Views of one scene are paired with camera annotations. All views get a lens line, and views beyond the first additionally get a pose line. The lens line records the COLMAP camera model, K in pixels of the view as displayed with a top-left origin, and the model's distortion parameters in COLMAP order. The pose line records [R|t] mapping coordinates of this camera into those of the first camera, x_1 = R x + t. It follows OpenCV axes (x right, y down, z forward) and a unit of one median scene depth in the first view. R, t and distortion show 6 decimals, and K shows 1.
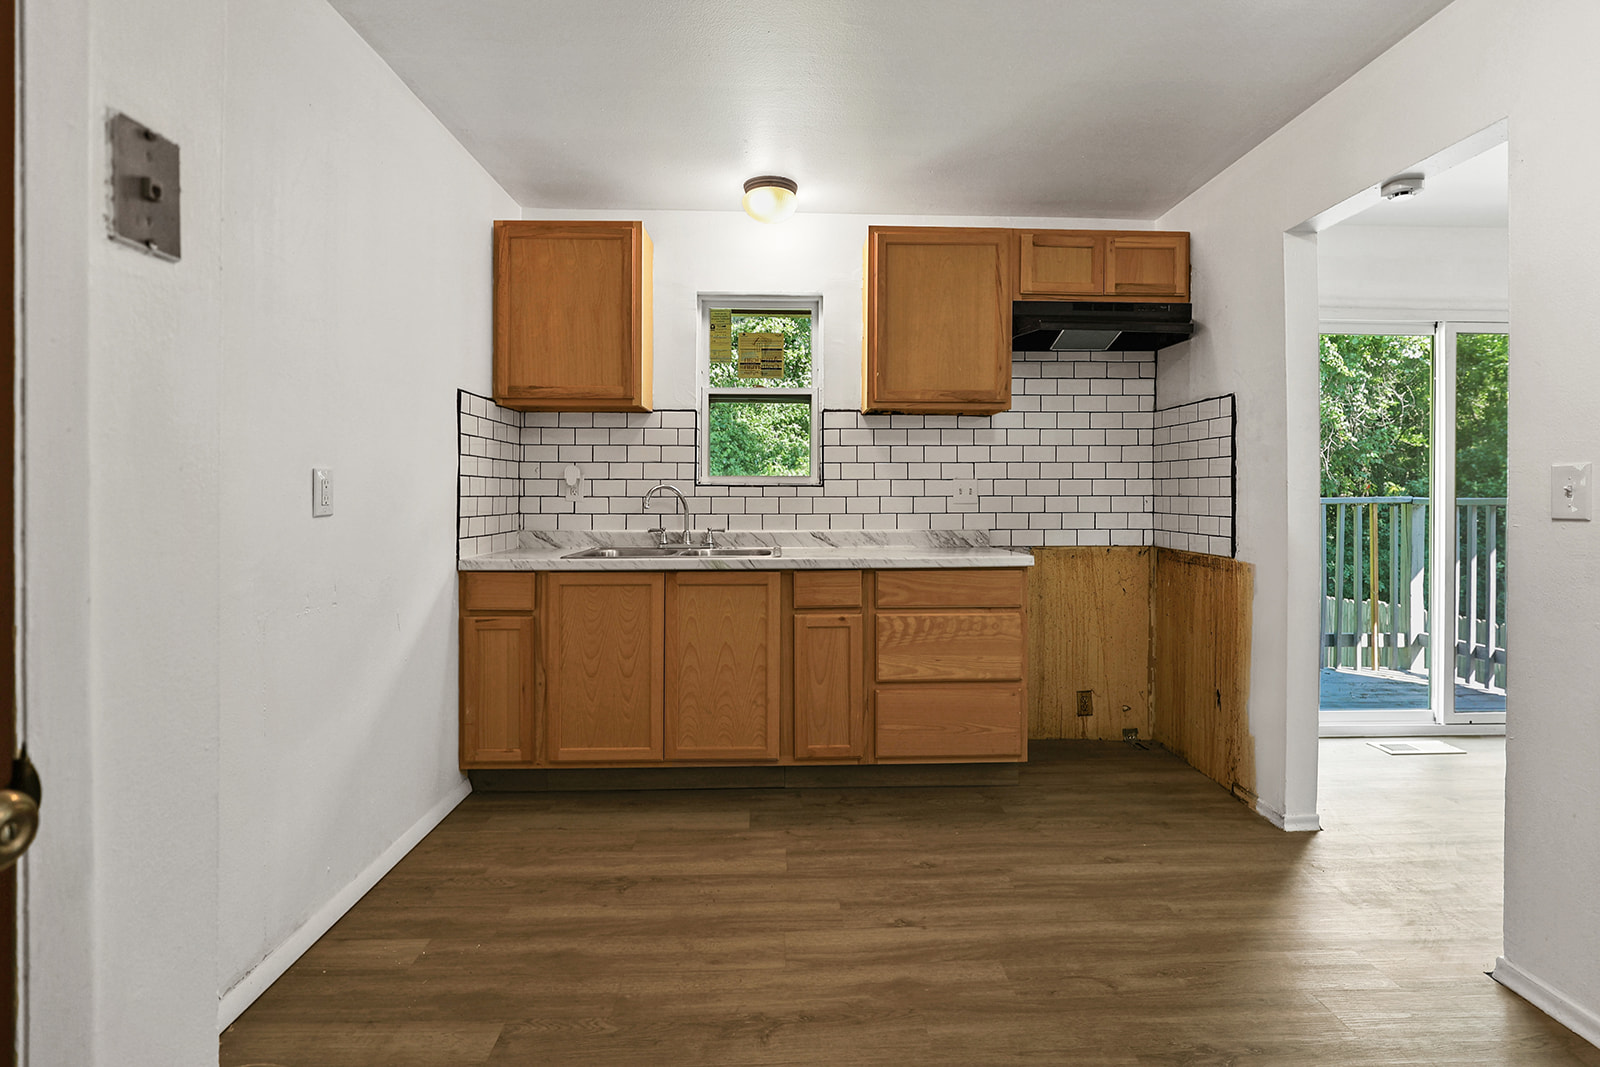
lens RADIAL K [[764.1, 0, 803.4], [0, 764.1, 499.6], [0, 0, 1]] dist [-0.001776, 0.000098]
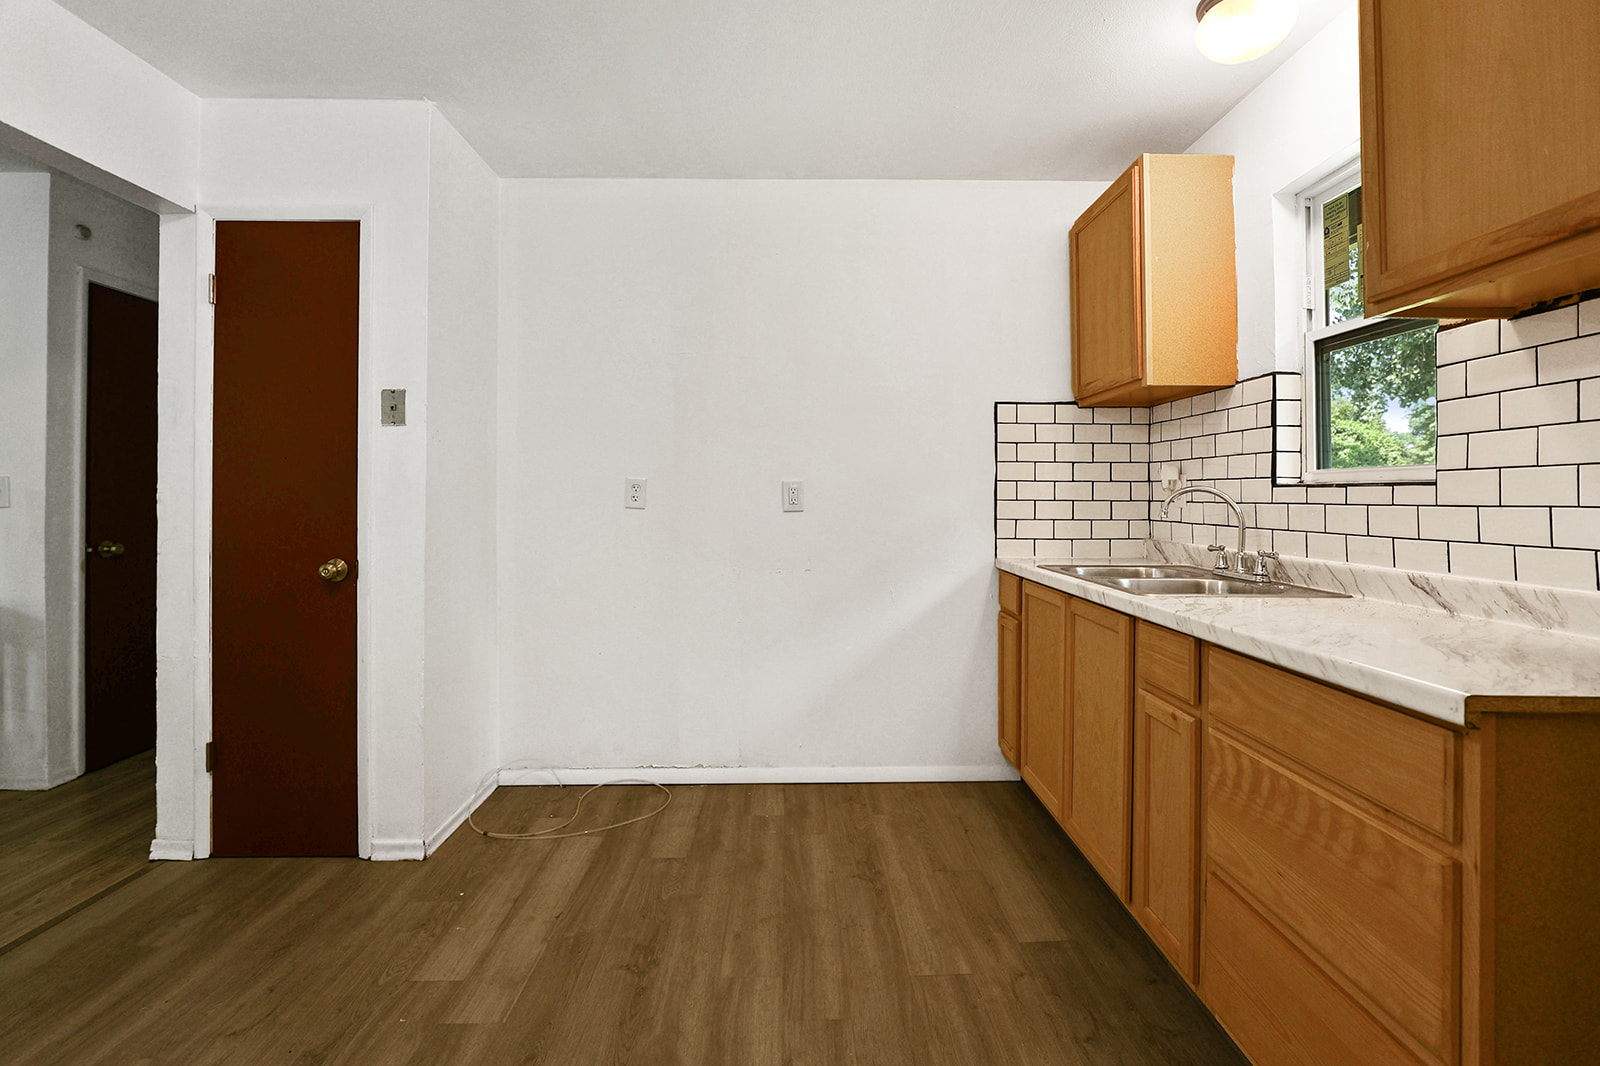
lens RADIAL K [[749.9, 0, 803.6], [0, 749.9, 489.2], [0, 0, 1]] dist [-0.002551, -0.000207]
pose [[-0.014410, -0.010027, -0.999846, 0.747813], [-0.009658, 0.999904, -0.009889, -0.008157], [0.999850, 0.009514, -0.014505, 0.878693]]
